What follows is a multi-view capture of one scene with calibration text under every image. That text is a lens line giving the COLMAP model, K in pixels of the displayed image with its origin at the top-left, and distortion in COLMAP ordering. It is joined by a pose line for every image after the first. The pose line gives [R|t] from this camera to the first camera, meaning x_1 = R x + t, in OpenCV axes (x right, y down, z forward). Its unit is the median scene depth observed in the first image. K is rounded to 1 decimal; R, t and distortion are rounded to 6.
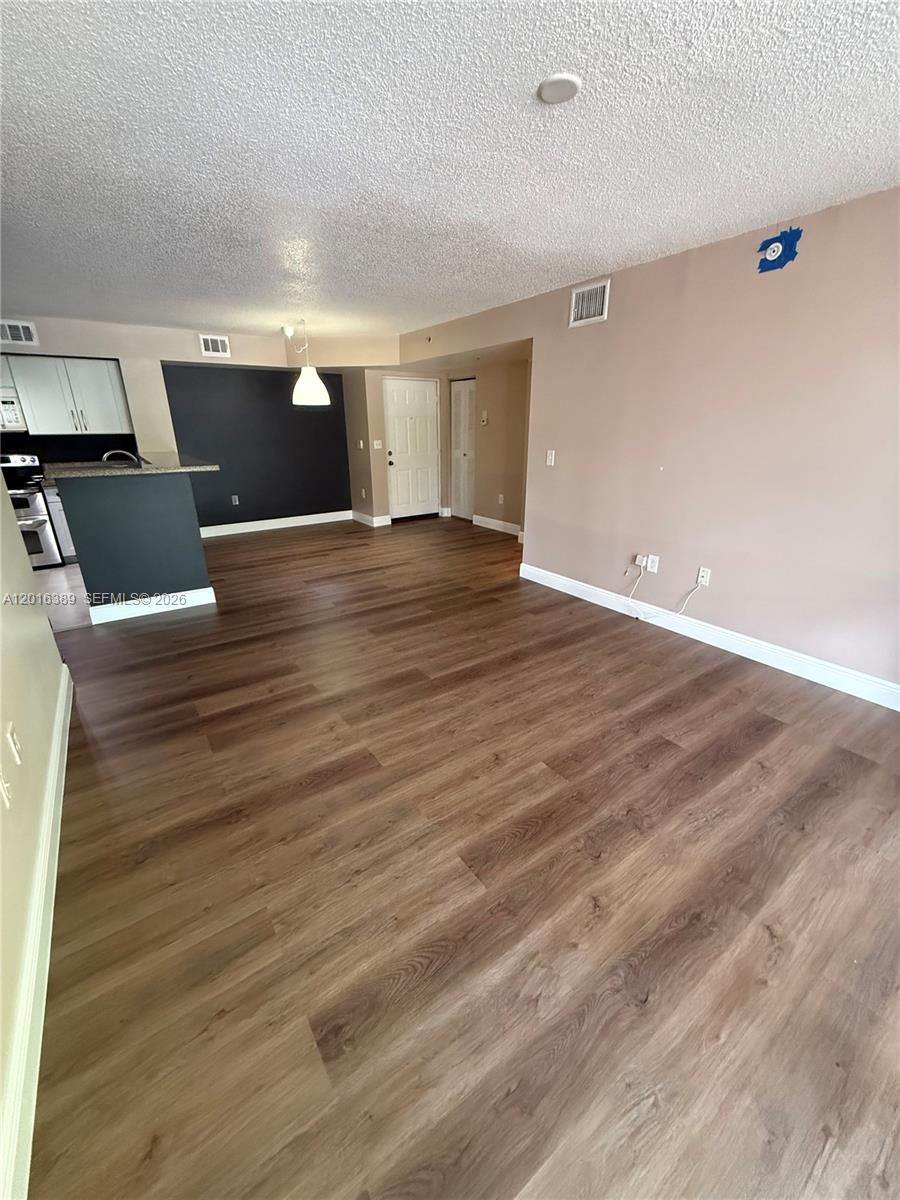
lens RADIAL K [[478.2, 0, 450.4], [0, 478.2, 596.4], [0, 0, 1]] dist [-0.002117, 0.000130]
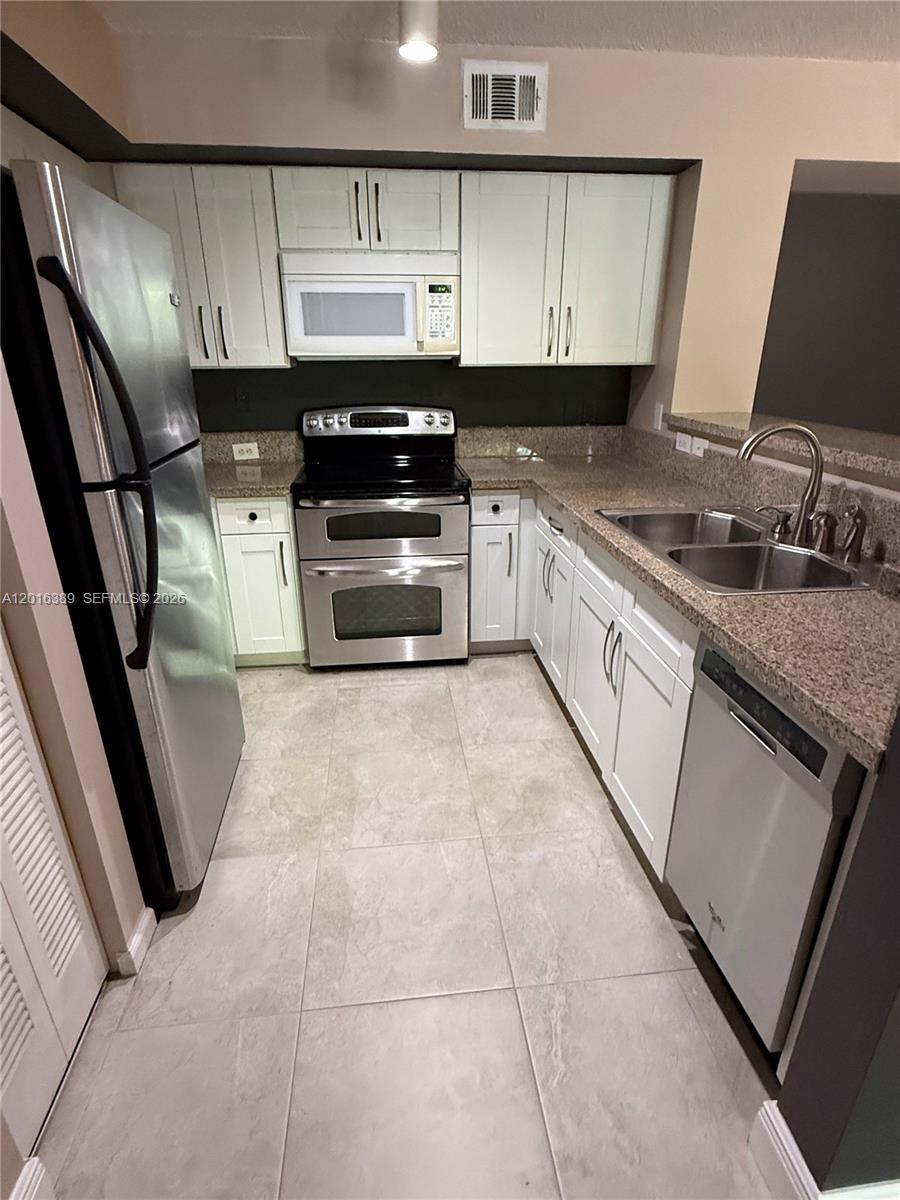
lens RADIAL K [[620.3, 0, 448.0], [0, 620.3, 596.1], [0, 0, 1]] dist [-0.003455, 0.005029]
pose [[0.875309, 0.174376, -0.451030, -0.857237], [-0.165056, 0.984440, 0.060280, -0.234664], [0.454523, 0.021682, 0.890471, 0.710275]]
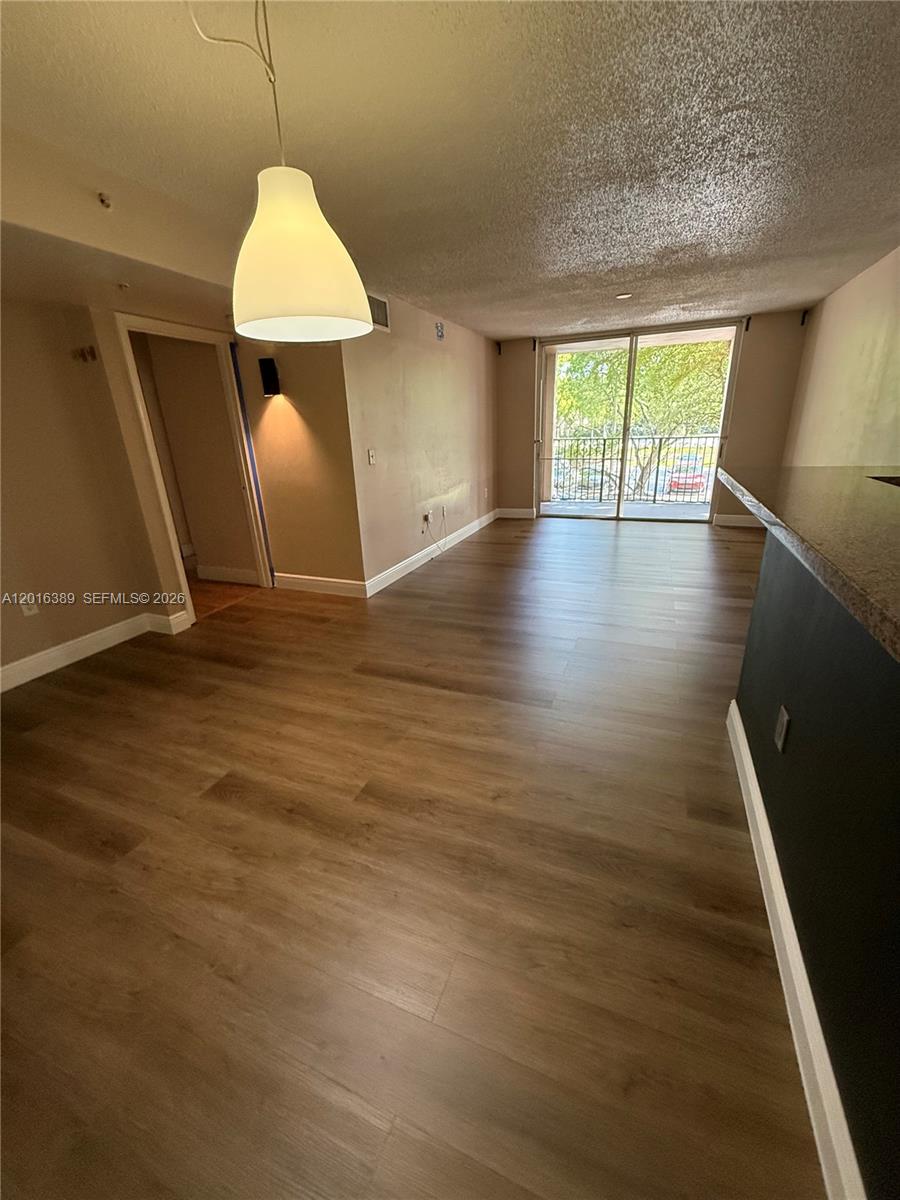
lens RADIAL K [[478.2, 0, 445.9], [0, 478.2, 599.2], [0, 0, 1]] dist [-0.002117, 0.000130]
pose [[-0.536034, -0.262882, 0.802223, -0.850102], [0.325268, 0.812596, 0.483621, -0.558857], [-0.779018, 0.520174, -0.350071, 1.615100]]
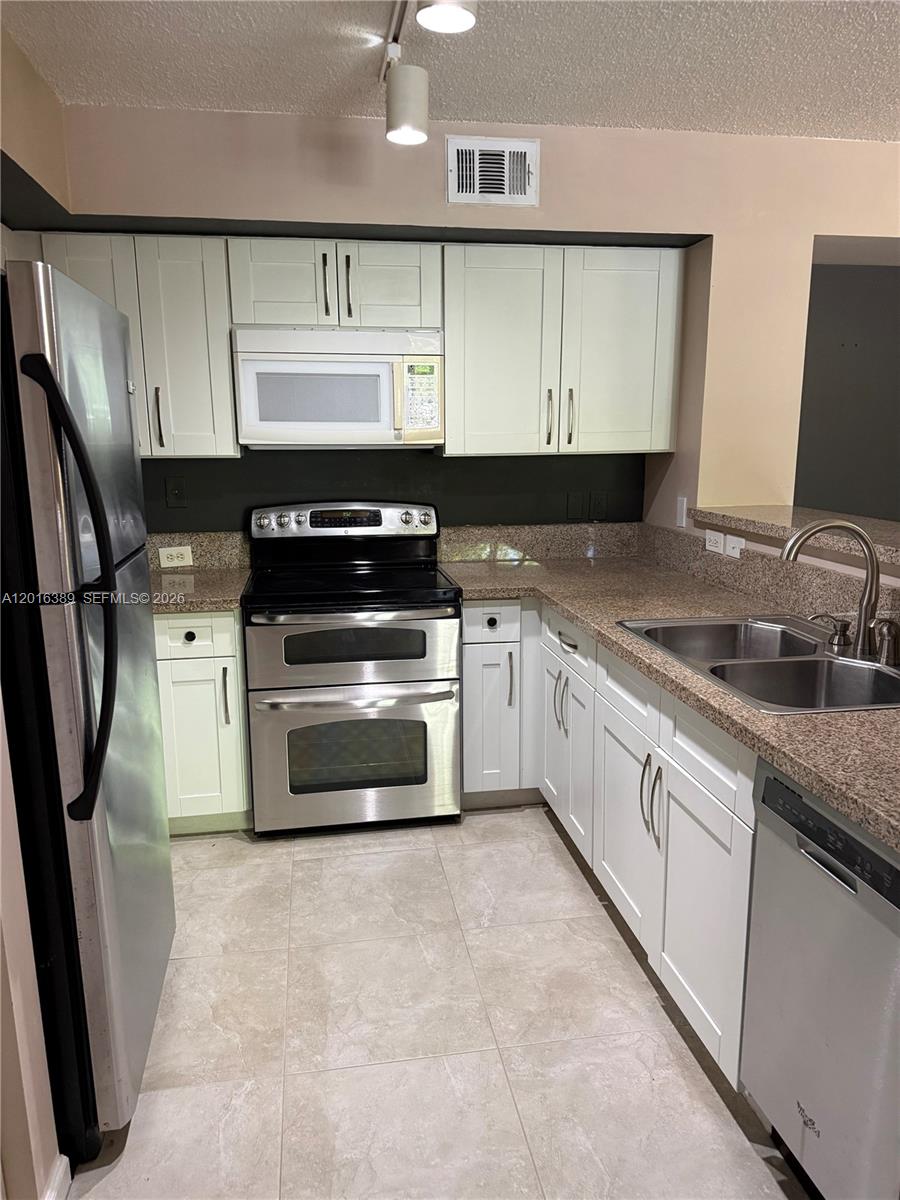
lens RADIAL K [[839.7, 0, 443.5], [0, 839.7, 597.8], [0, 0, 1]] dist [0.064809, -0.078885]
pose [[0.898578, 0.081462, -0.431185, -0.852032], [-0.147475, 0.981525, -0.121900, -0.218618], [0.413289, 0.173125, 0.893991, 0.634806]]
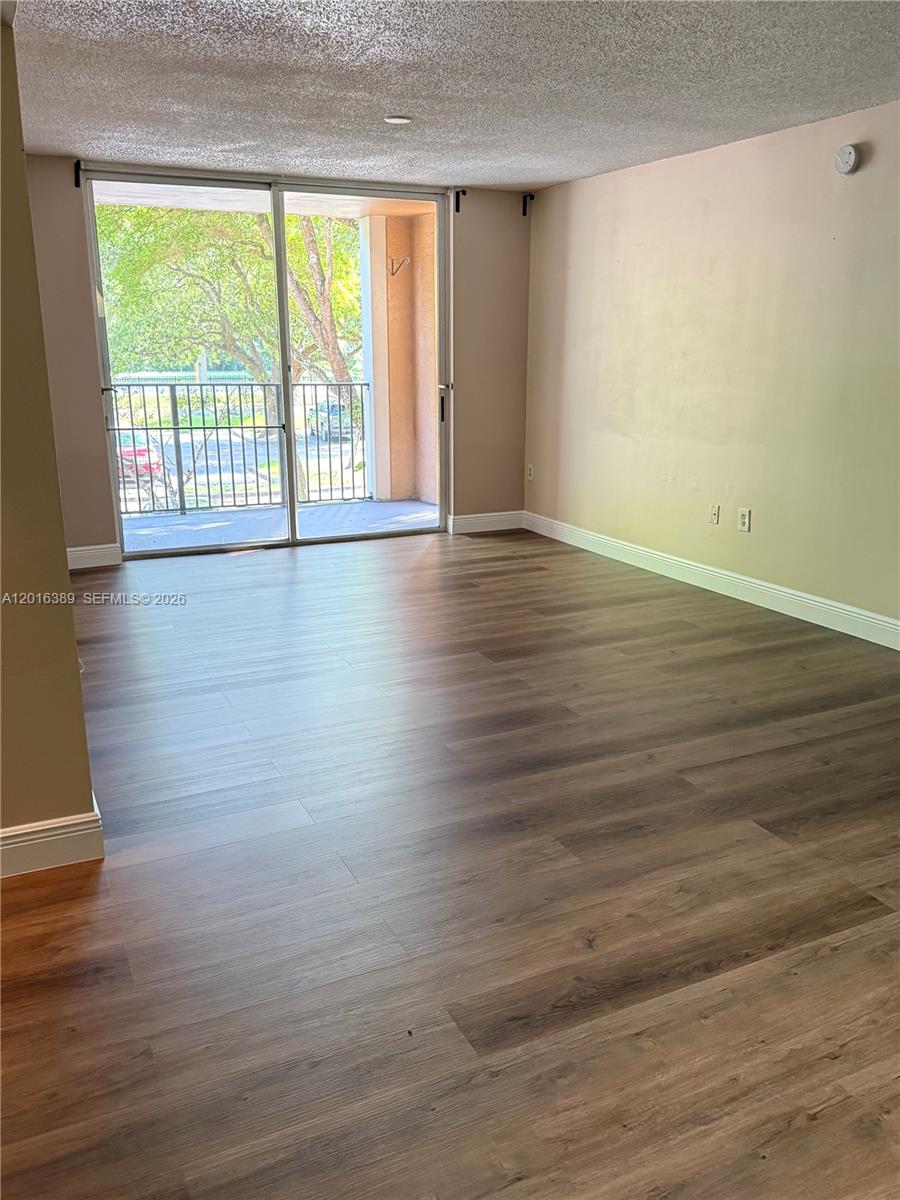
lens RADIAL K [[979.7, 0, 456.9], [0, 979.7, 592.9], [0, 0, 1]] dist [0.054090, -0.074170]
pose [[-0.988925, -0.031539, 0.145026, -0.193781], [0.055659, 0.827035, 0.559388, -0.661272], [-0.137584, 0.561265, -0.816120, 1.843330]]
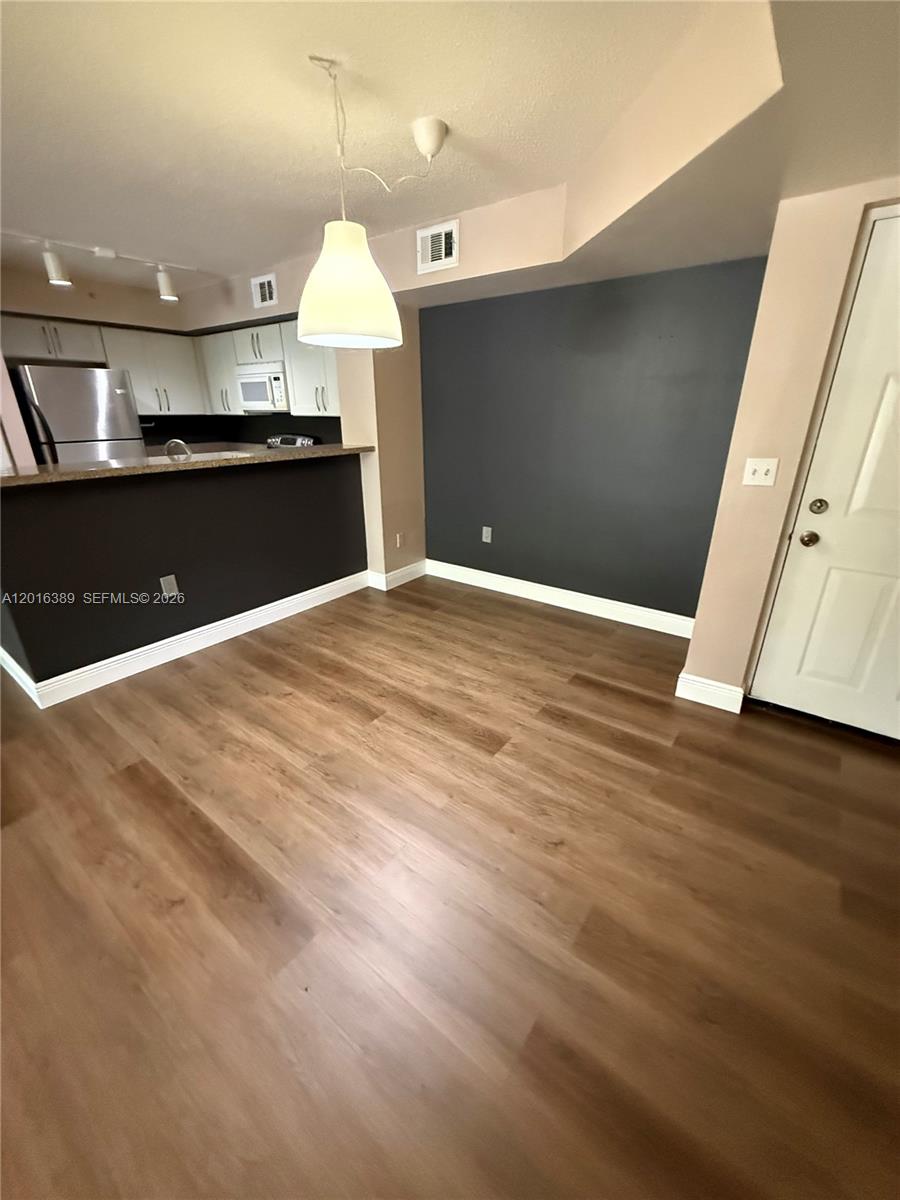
lens RADIAL K [[478.2, 0, 451.2], [0, 478.2, 600.0], [0, 0, 1]] dist [-0.002117, 0.000130]
pose [[0.310351, 0.359792, -0.879905, 0.157807], [-0.323658, 0.910302, 0.258063, -0.502388], [0.893828, 0.204697, 0.398963, 1.401183]]
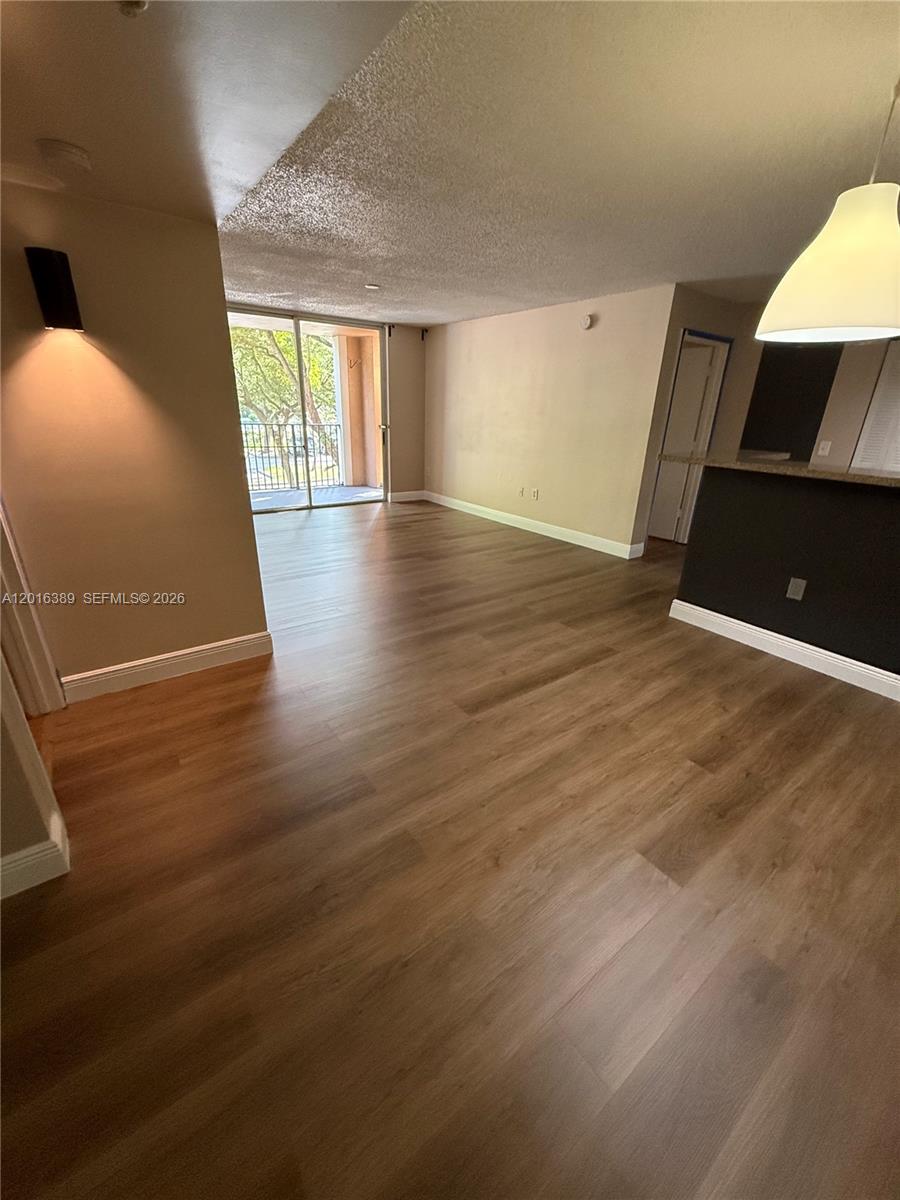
lens RADIAL K [[478.2, 0, 452.6], [0, 478.2, 600.6], [0, 0, 1]] dist [-0.002117, 0.000130]
pose [[-0.999428, -0.012466, -0.031450, -0.082856], [-0.030309, 0.742920, 0.668694, -0.683167], [0.015029, 0.669264, -0.742872, 1.912181]]
